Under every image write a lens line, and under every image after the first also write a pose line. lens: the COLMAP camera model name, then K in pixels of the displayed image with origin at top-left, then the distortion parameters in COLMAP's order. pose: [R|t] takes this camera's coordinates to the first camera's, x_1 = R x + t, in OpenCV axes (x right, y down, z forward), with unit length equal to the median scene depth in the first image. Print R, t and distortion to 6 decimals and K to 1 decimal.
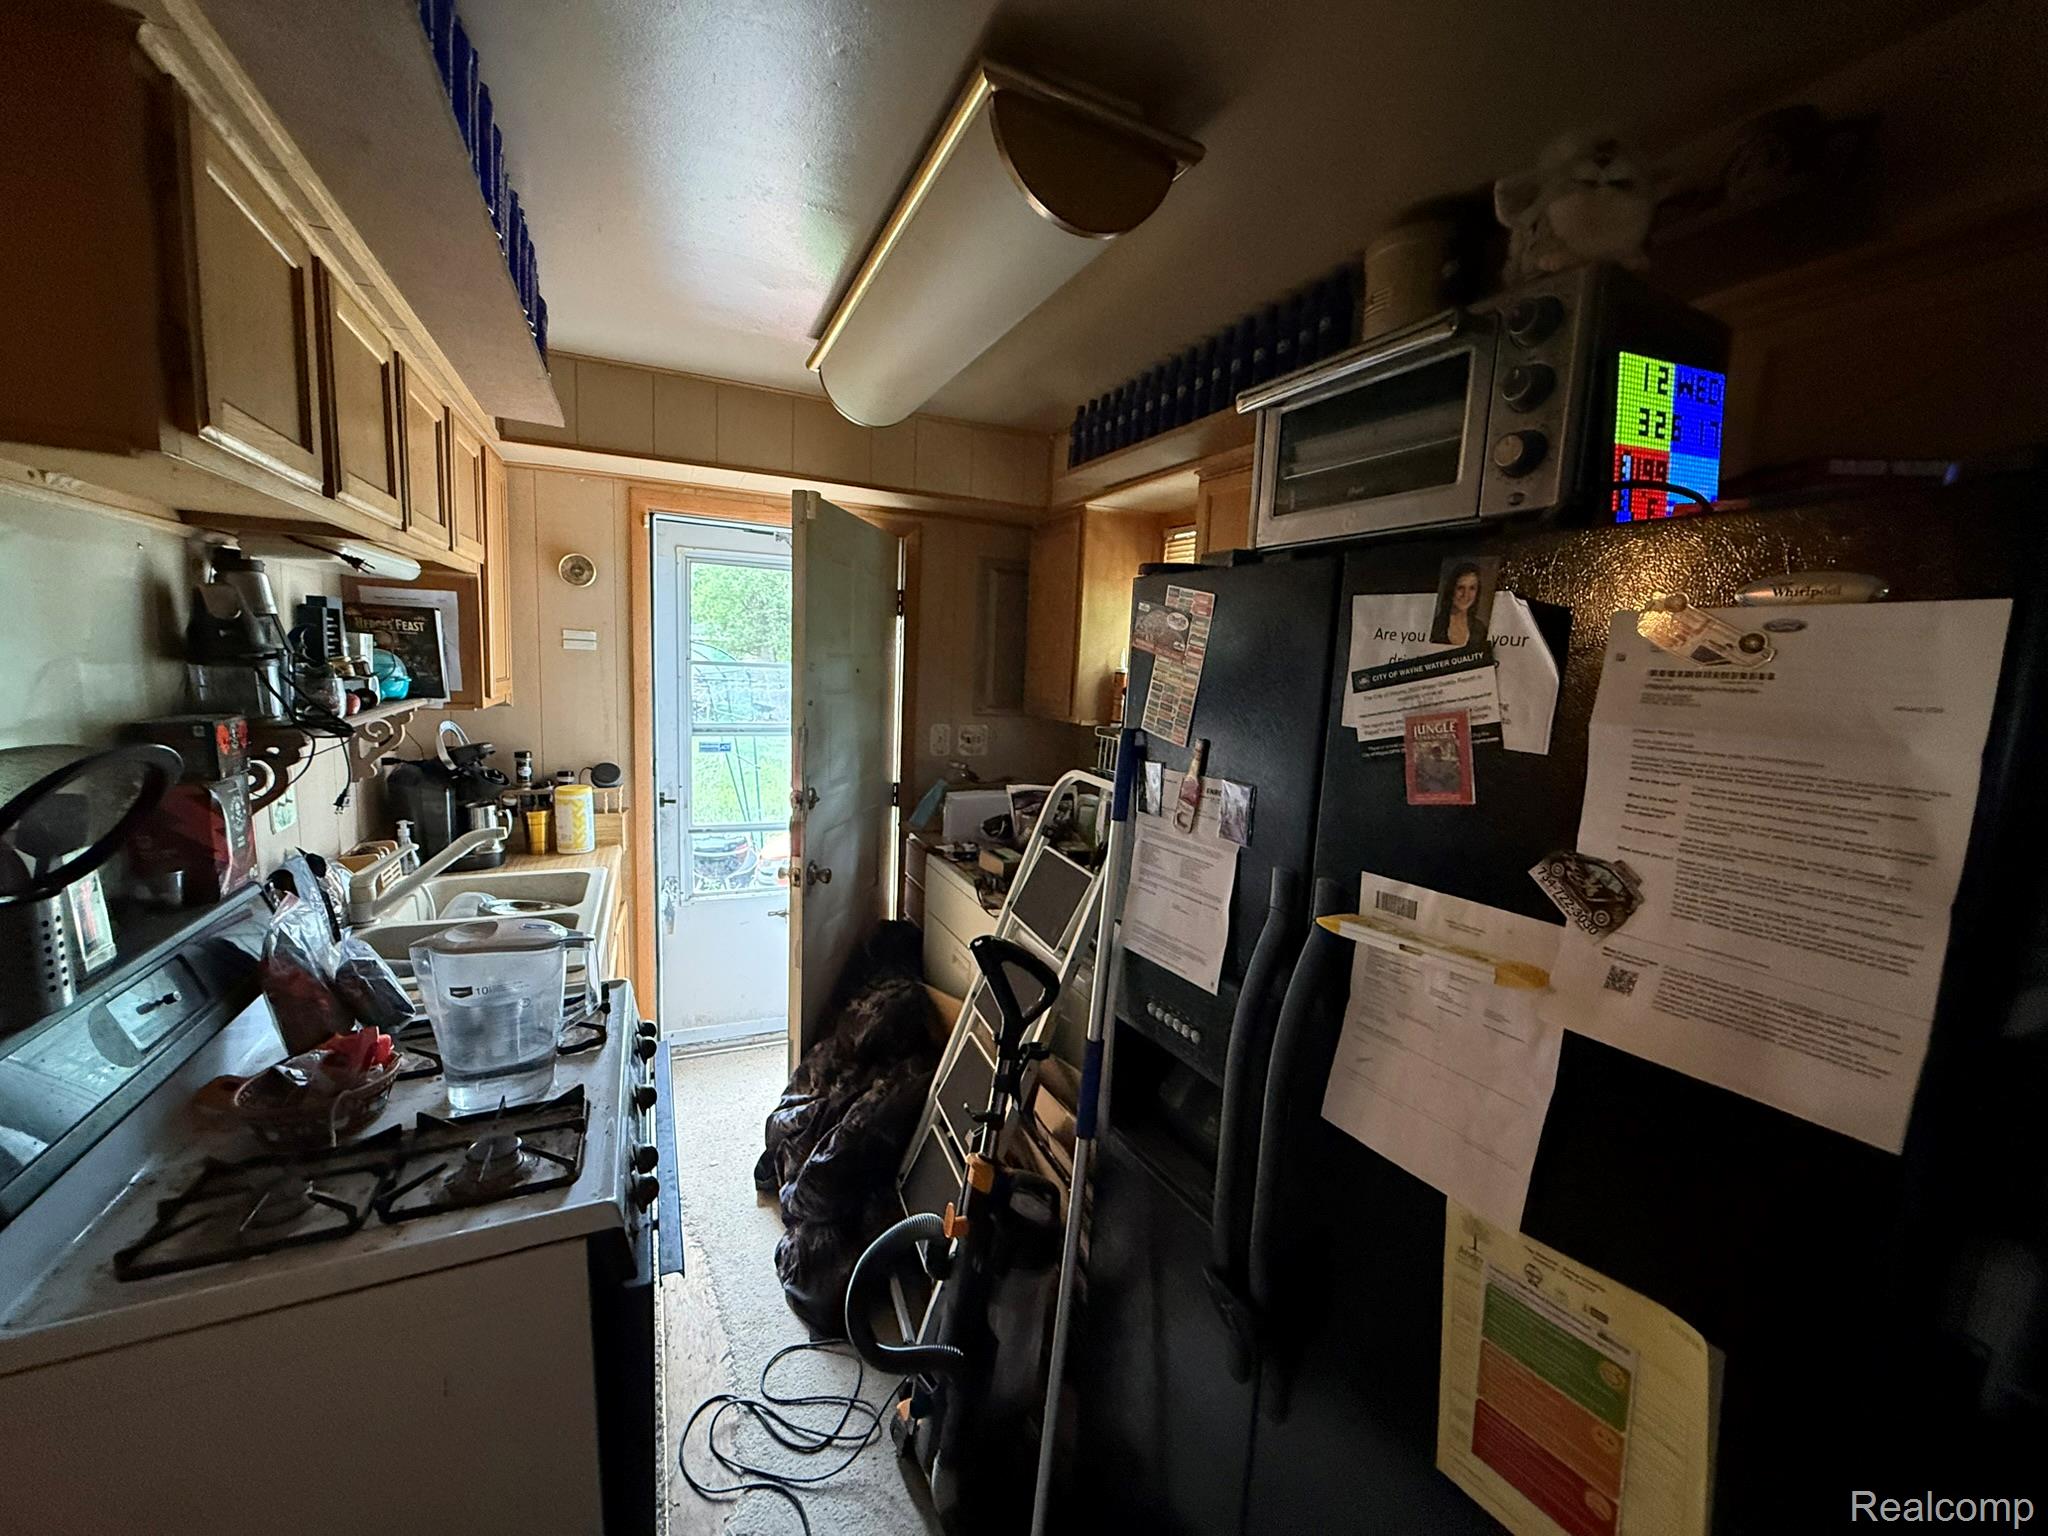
lens RADIAL K [[812.6, 0, 1017.1], [0, 812.6, 771.9], [0, 0, 1]] dist [0.001117, 0.000718]
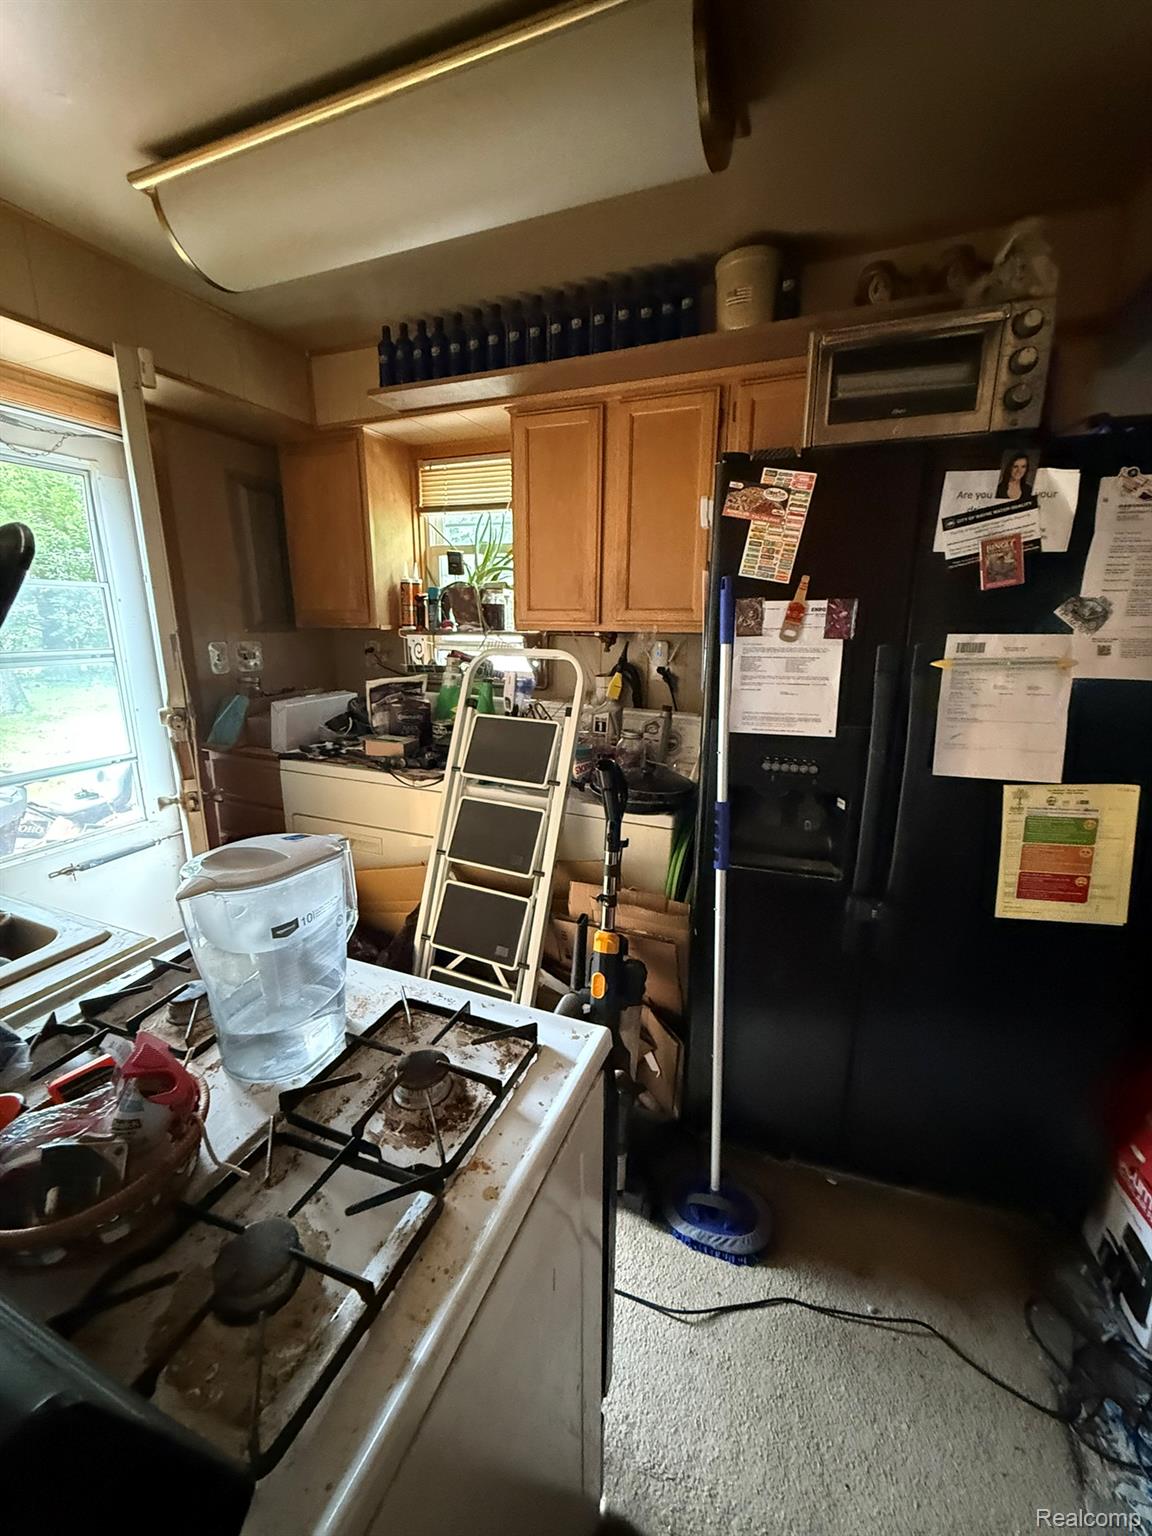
lens RADIAL K [[609.4, 0, 575.8], [0, 609.4, 762.7], [0, 0, 1]] dist [0.001117, 0.000718]
pose [[0.726024, -0.197849, 0.658592, -1.205854], [0.123133, 0.979642, 0.158556, 0.092060], [-0.676555, -0.034021, 0.735606, 0.595663]]
